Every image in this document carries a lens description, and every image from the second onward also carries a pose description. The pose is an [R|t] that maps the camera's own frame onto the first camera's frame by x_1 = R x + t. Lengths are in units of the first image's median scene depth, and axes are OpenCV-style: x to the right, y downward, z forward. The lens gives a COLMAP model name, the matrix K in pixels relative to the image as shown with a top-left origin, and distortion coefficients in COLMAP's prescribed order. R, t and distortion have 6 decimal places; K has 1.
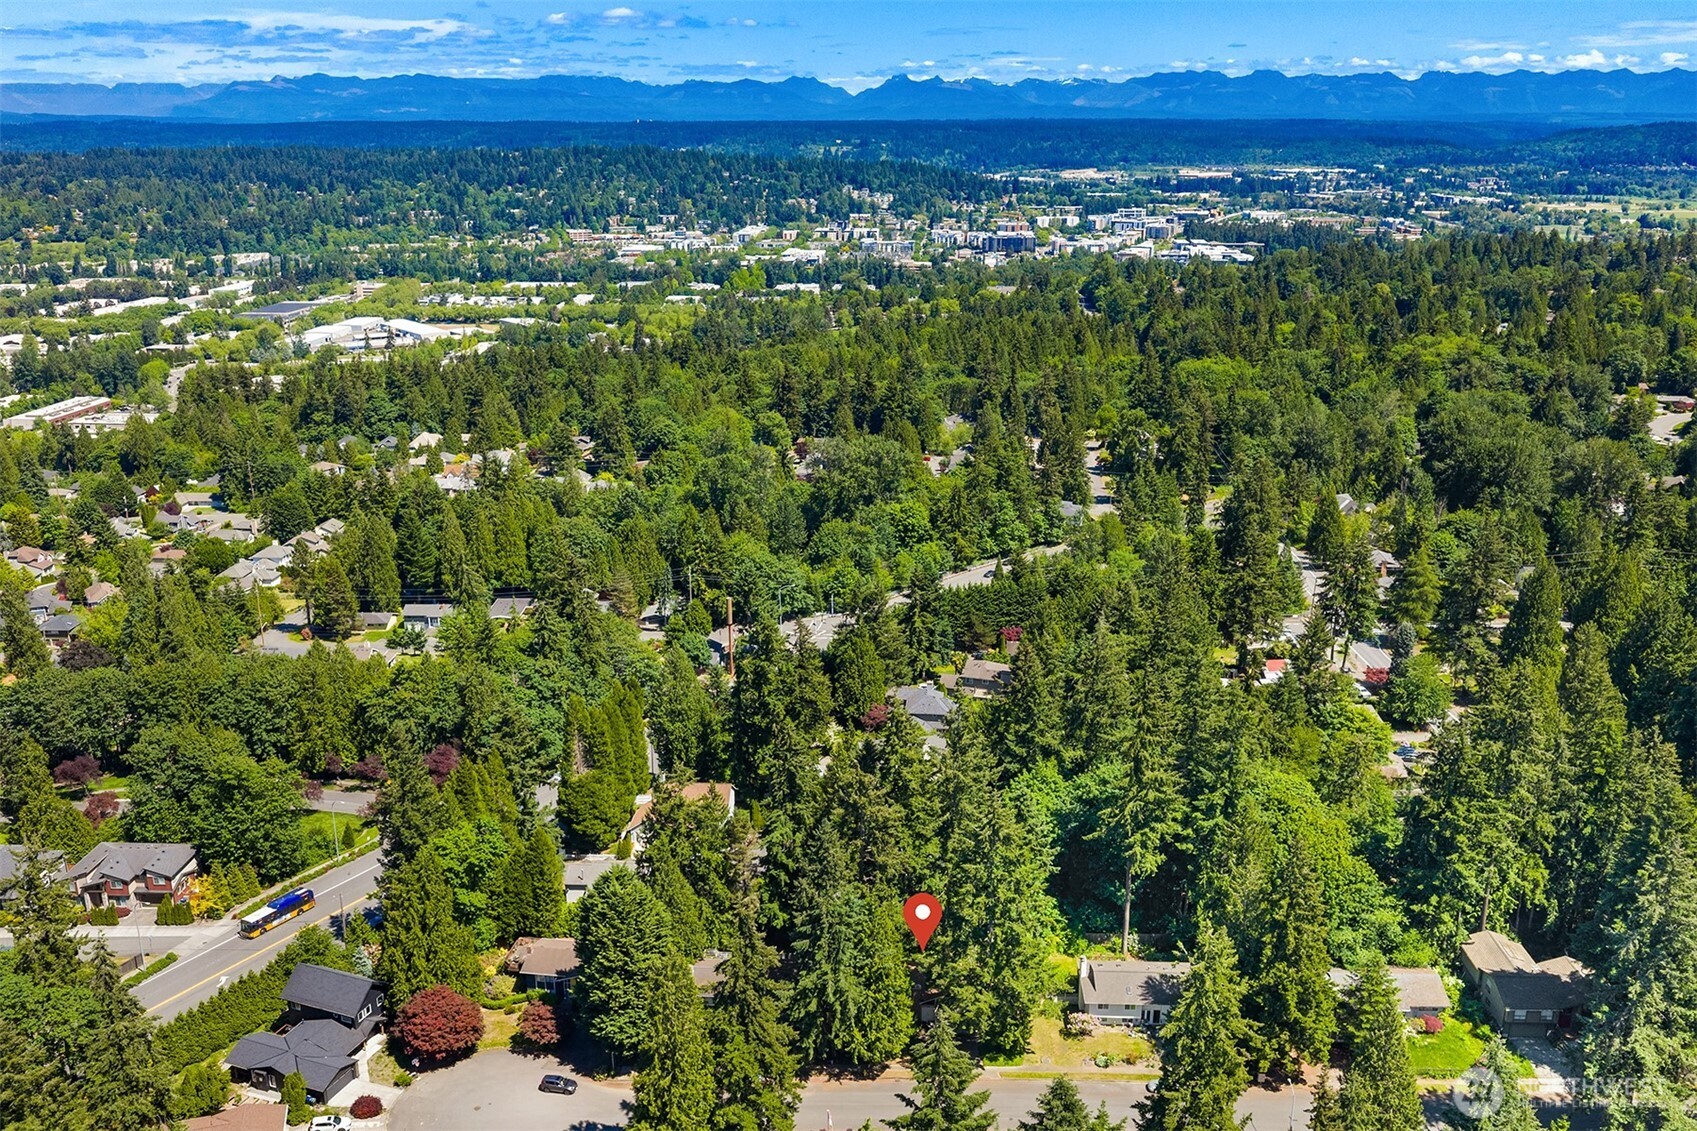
lens RADIAL K [[1424.0, 0, 845.5], [0, 1424.0, 561.9], [0, 0, 1]] dist [0.016509, -0.031136]
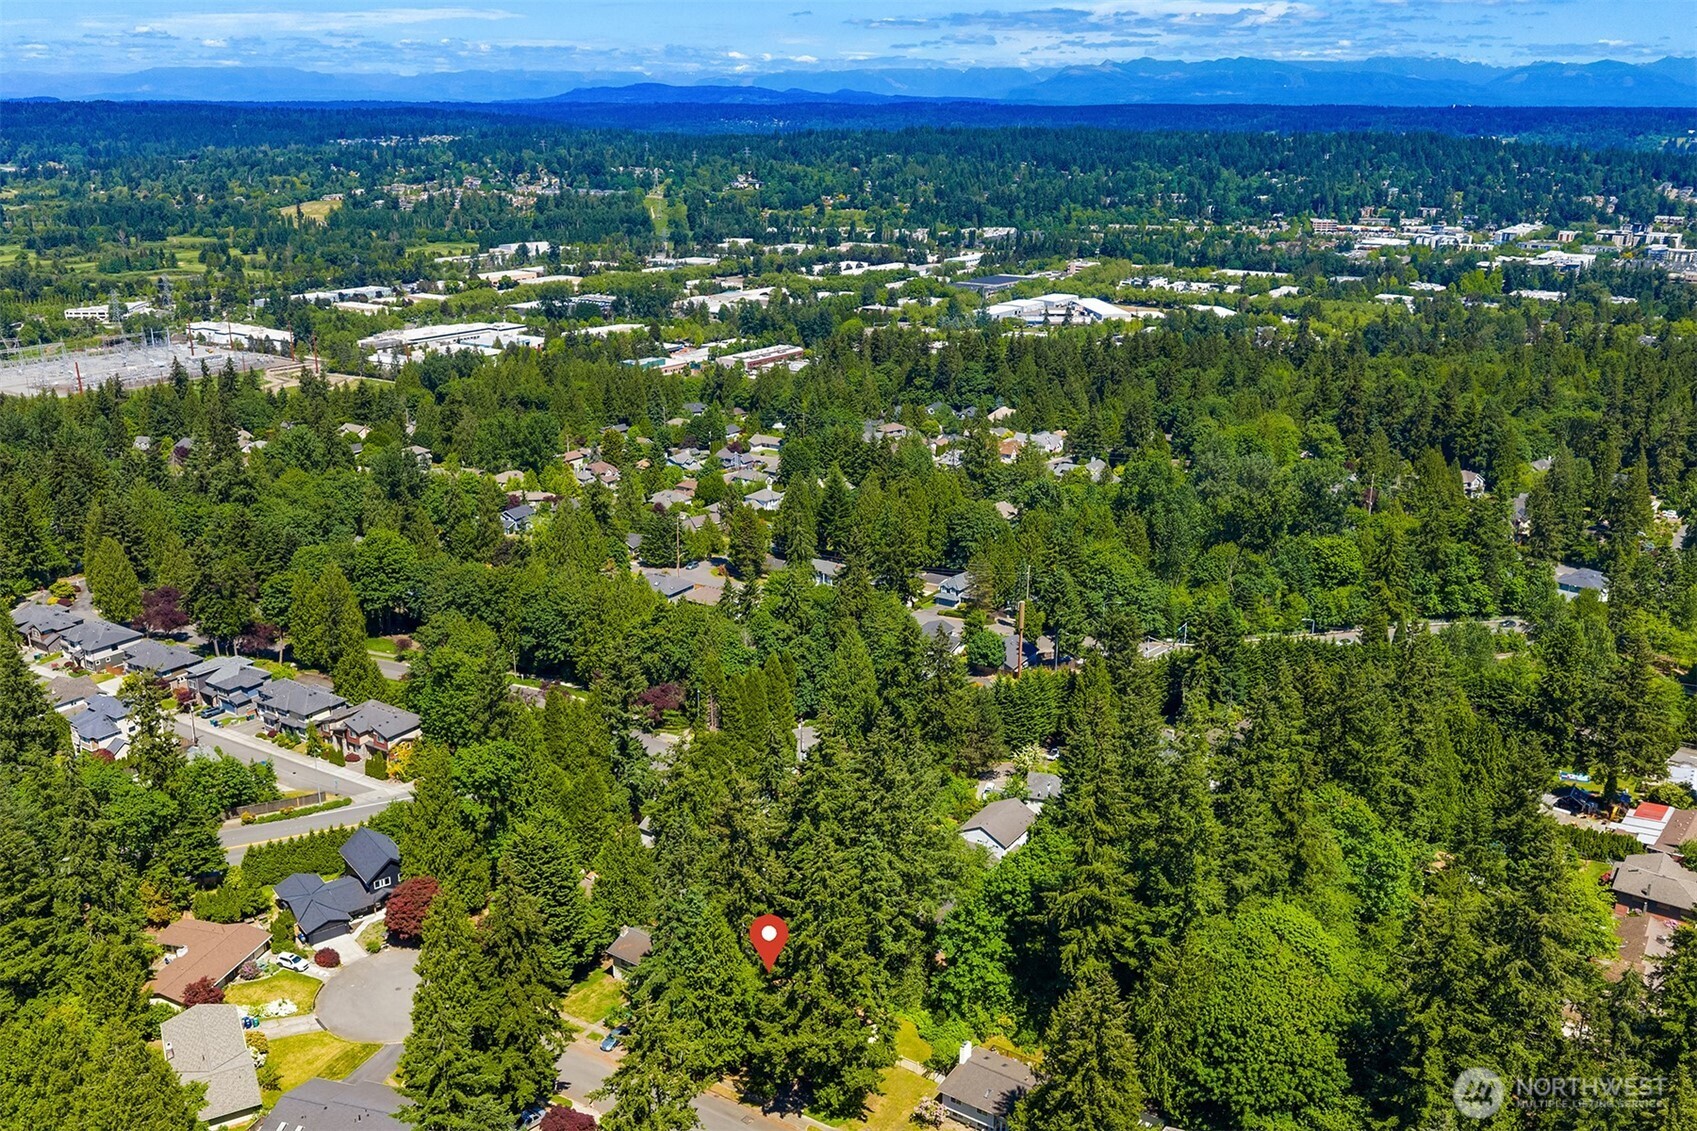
lens RADIAL K [[1424.0, 0, 835.6], [0, 1424.0, 568.5], [0, 0, 1]] dist [0.016509, -0.031136]
pose [[0.856607, 0.165817, -0.488600, 0.046014], [-0.158633, 0.985725, 0.056413, -0.005178], [0.490979, 0.029185, 0.870683, 0.016029]]
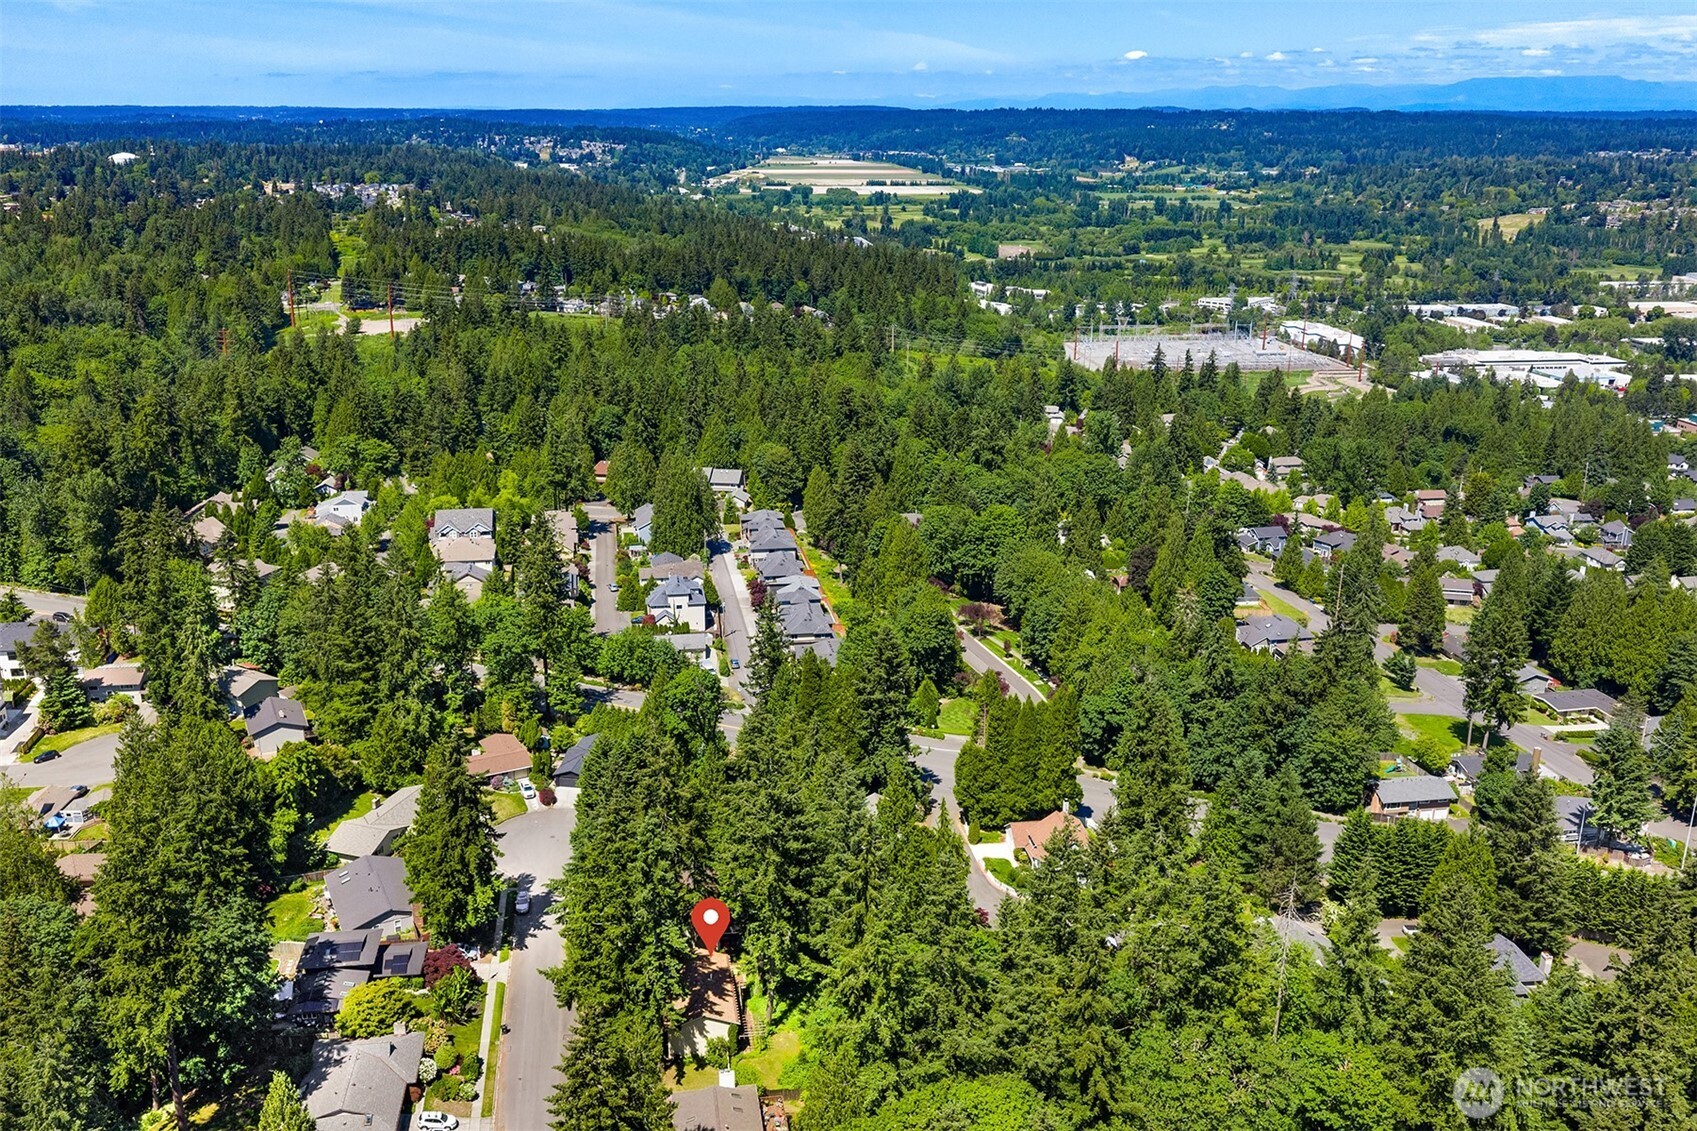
lens RADIAL K [[1424.0, 0, 833.0], [0, 1424.0, 562.3], [0, 0, 1]] dist [0.016509, -0.031136]
pose [[0.200223, 0.299858, -0.932736, 0.084627], [-0.292729, 0.926837, 0.235124, -0.021840], [0.934998, 0.225962, 0.273351, 0.071144]]
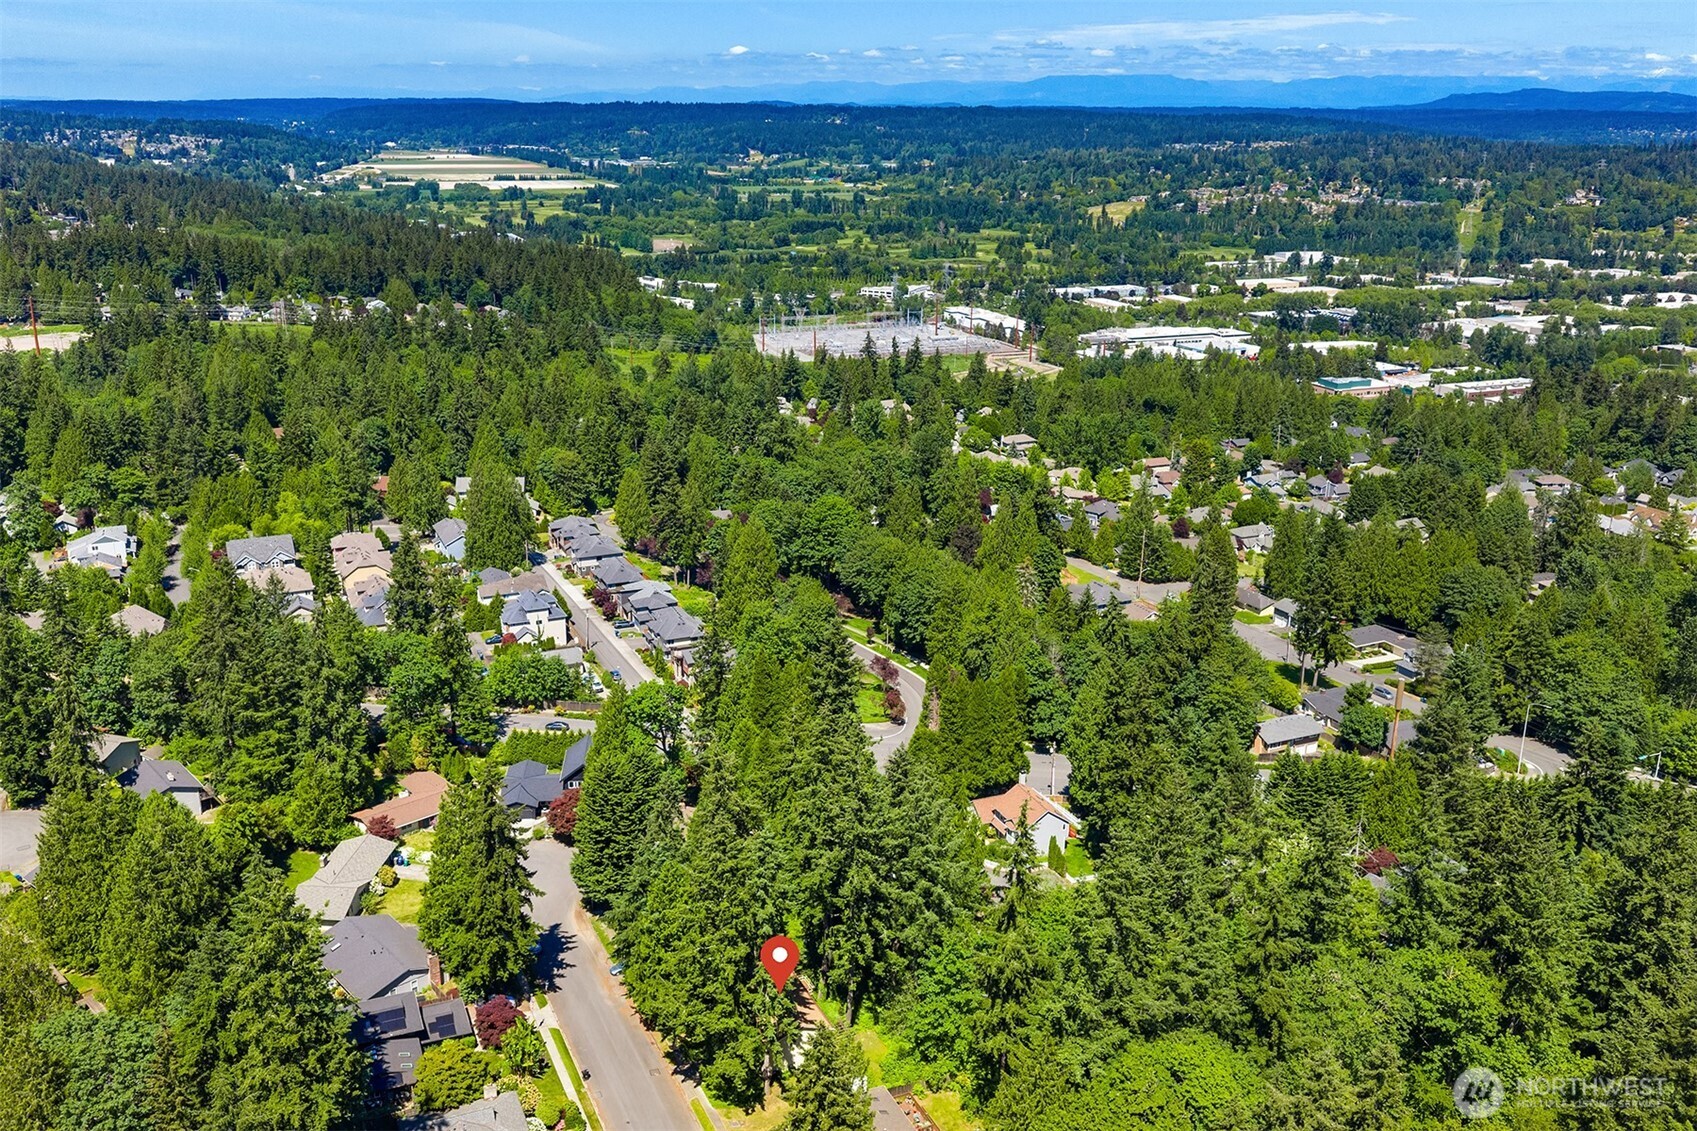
lens RADIAL K [[1424.0, 0, 841.1], [0, 1424.0, 565.1], [0, 0, 1]] dist [0.016509, -0.031136]
pose [[0.450485, 0.280058, -0.847721, 0.075953], [-0.272197, 0.947402, 0.168342, -0.014656], [0.850278, 0.154912, 0.503021, 0.048226]]
